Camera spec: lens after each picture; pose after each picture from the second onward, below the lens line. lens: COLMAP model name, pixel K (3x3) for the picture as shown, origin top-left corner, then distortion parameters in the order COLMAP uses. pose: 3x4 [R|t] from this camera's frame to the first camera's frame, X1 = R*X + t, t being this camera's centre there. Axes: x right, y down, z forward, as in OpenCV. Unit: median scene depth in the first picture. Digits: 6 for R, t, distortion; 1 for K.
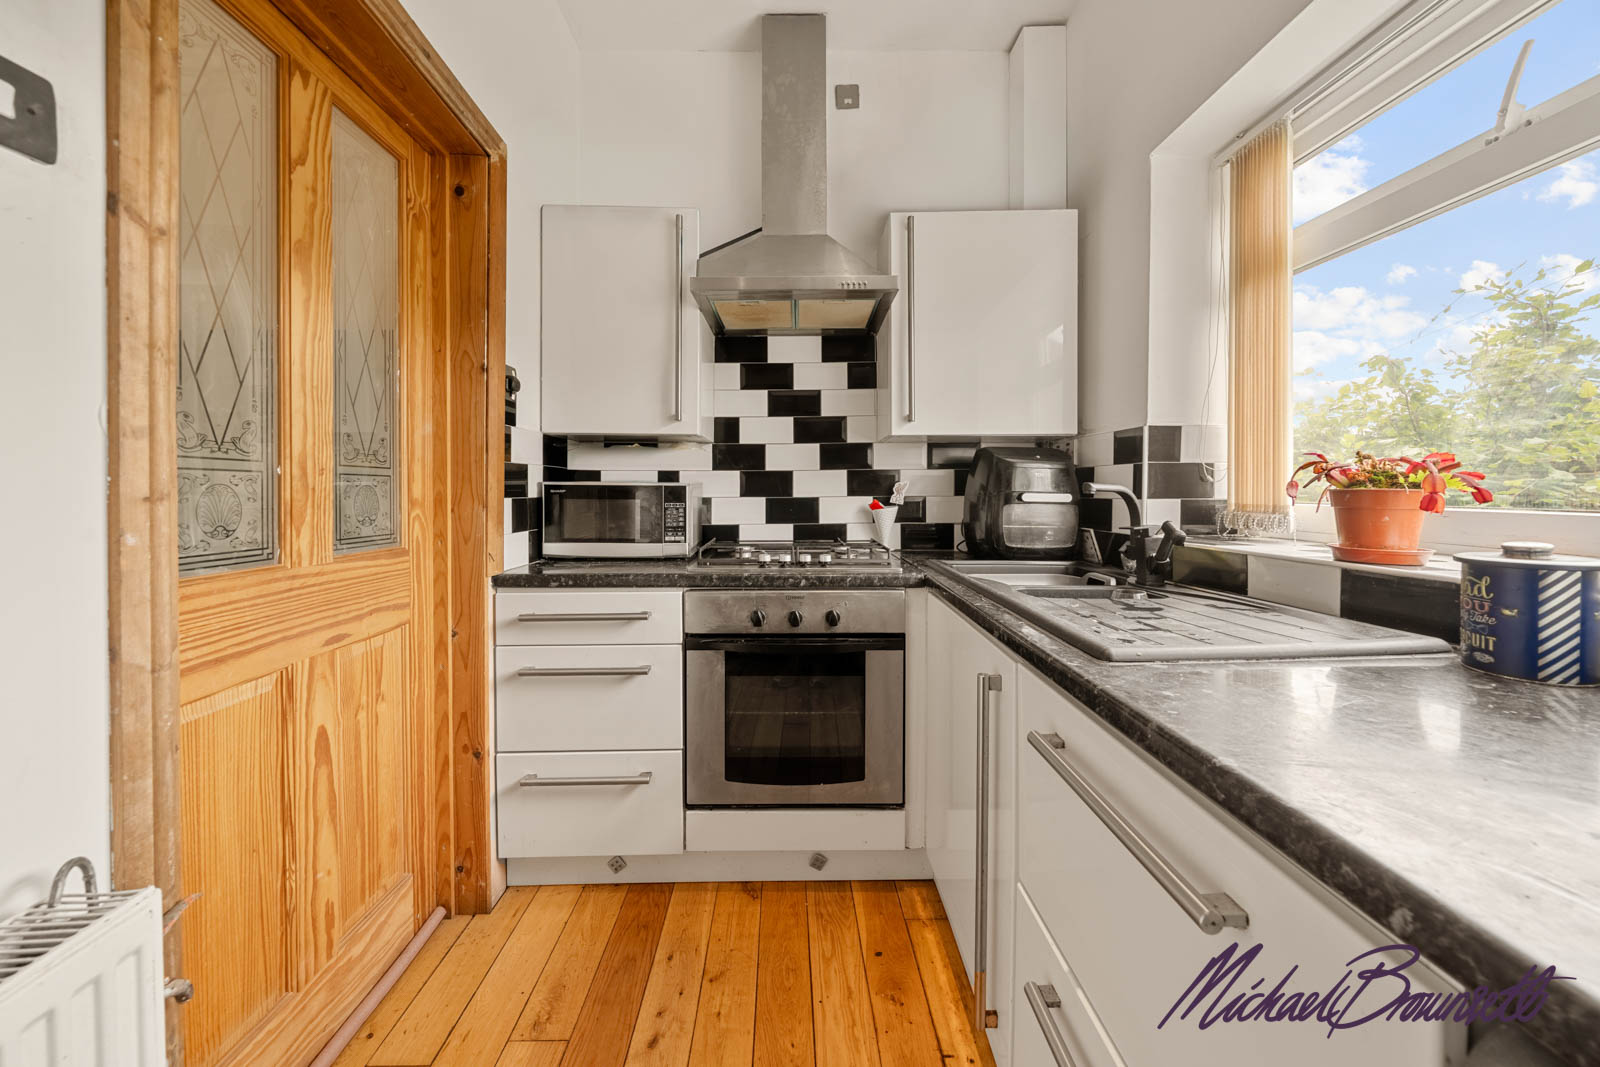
lens RADIAL K [[560.7, 0, 804.4], [0, 560.7, 506.2], [0, 0, 1]] dist [-0.007669, -0.000125]
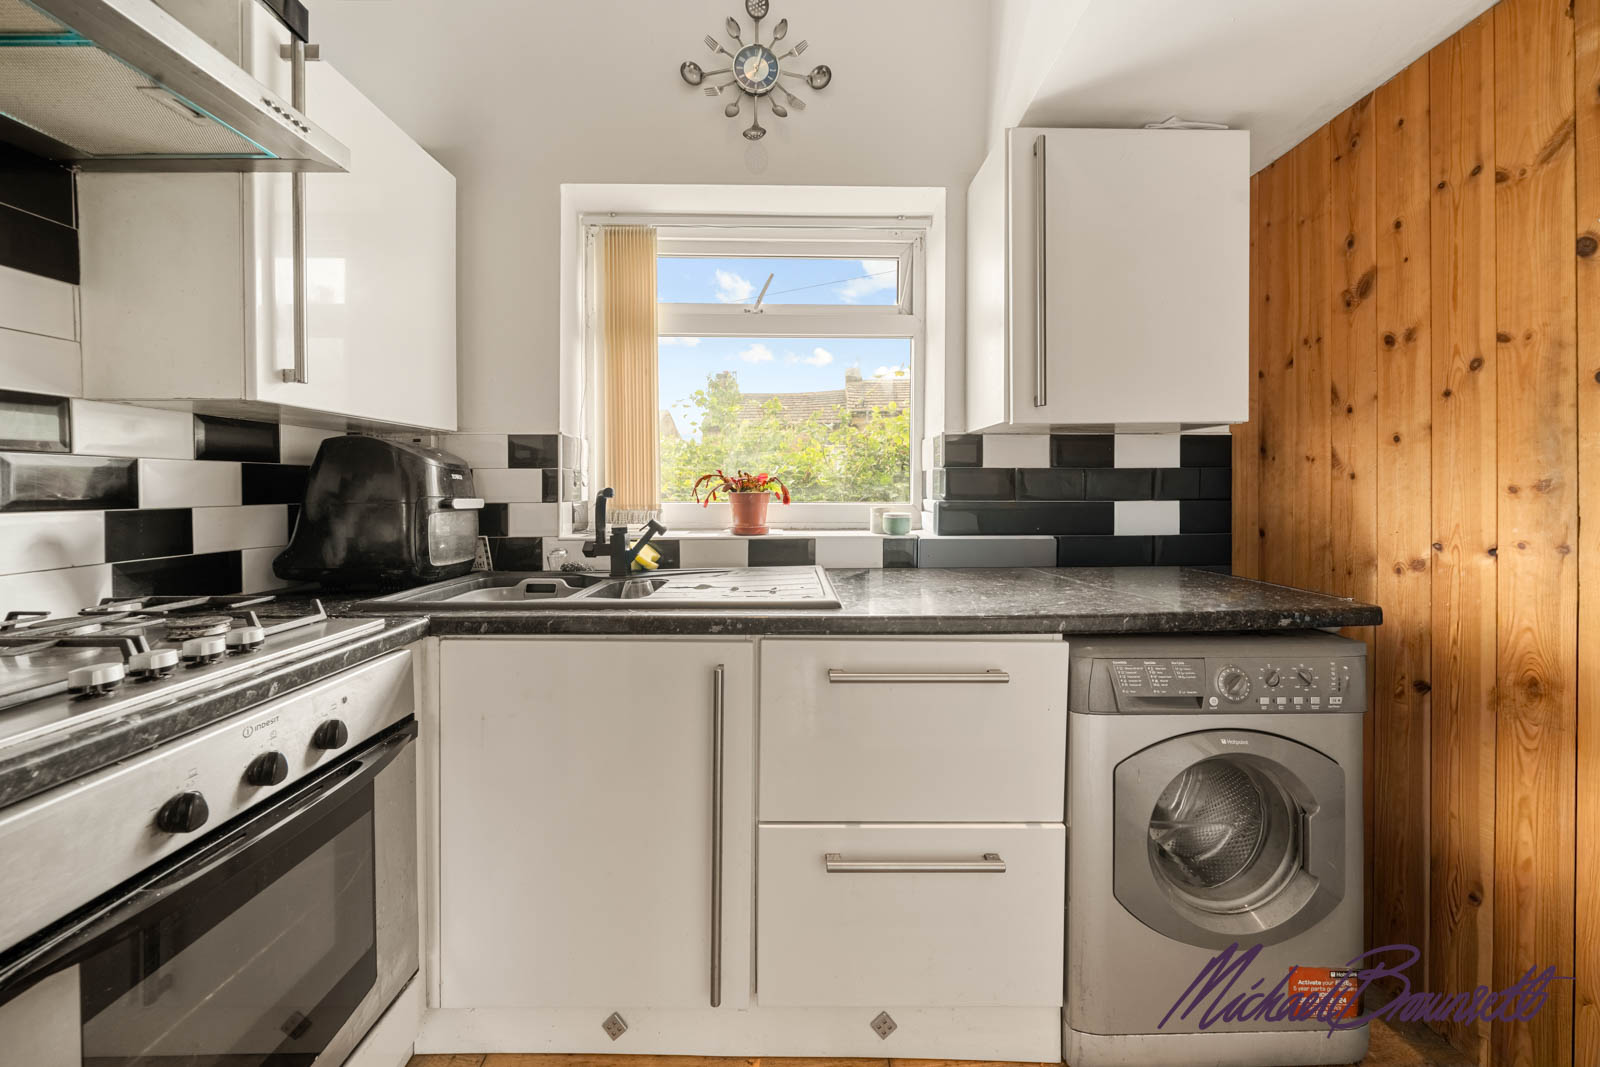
lens RADIAL K [[560.7, 0, 804.4], [0, 560.7, 506.2], [0, 0, 1]] dist [-0.007669, -0.000125]
pose [[0.014101, -0.029200, 0.999474, -0.470082], [0.029803, 0.999142, 0.028769, -0.021750], [-0.999456, 0.029382, 0.014959, 0.522115]]
